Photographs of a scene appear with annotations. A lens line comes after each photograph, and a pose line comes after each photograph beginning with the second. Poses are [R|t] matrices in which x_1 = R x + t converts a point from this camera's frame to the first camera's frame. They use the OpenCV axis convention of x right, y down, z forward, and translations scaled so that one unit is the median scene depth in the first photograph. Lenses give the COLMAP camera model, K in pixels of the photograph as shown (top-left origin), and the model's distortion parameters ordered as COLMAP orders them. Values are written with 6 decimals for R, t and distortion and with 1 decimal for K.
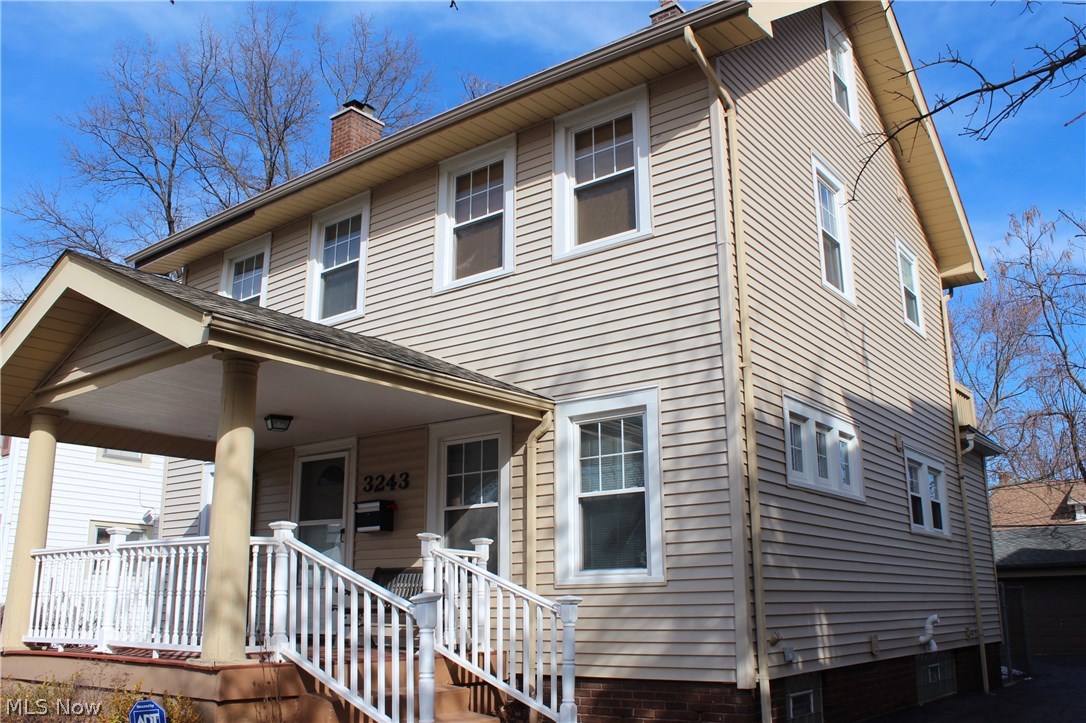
lens RADIAL K [[940.0, 0, 543.0], [0, 940.0, 361.5], [0, 0, 1]] dist [-0.162171, 0.098392]
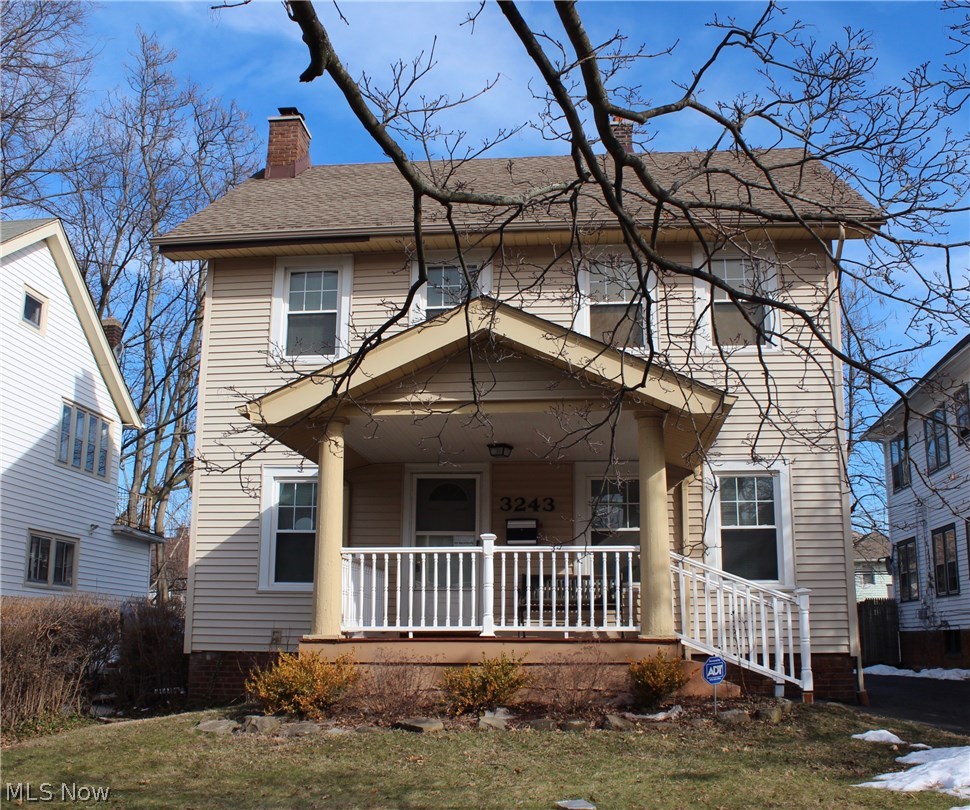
lens RADIAL K [[1039.4, 0, 485.0], [0, 1039.4, 405.0], [0, 0, 1]] dist [-0.174196, 0.000053]
pose [[0.852924, 0.132484, 0.504944, -1.049571], [-0.147527, 0.989004, -0.010294, 0.027832], [-0.500755, -0.065713, 0.863091, -0.142485]]
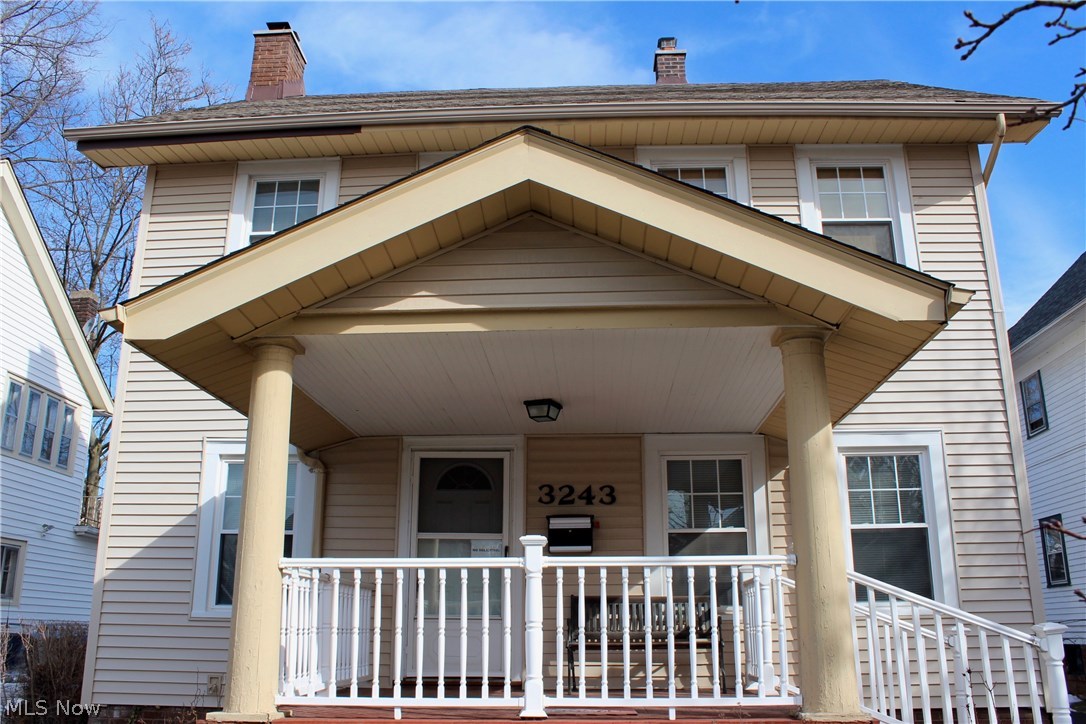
lens RADIAL K [[940.0, 0, 543.0], [0, 940.0, 362.0], [0, 0, 1]] dist [-0.162171, 0.098392]
pose [[0.826840, 0.171717, 0.535582, -0.773853], [-0.152230, 0.985036, -0.080805, 0.096853], [-0.541443, -0.014719, 0.840608, 0.348065]]
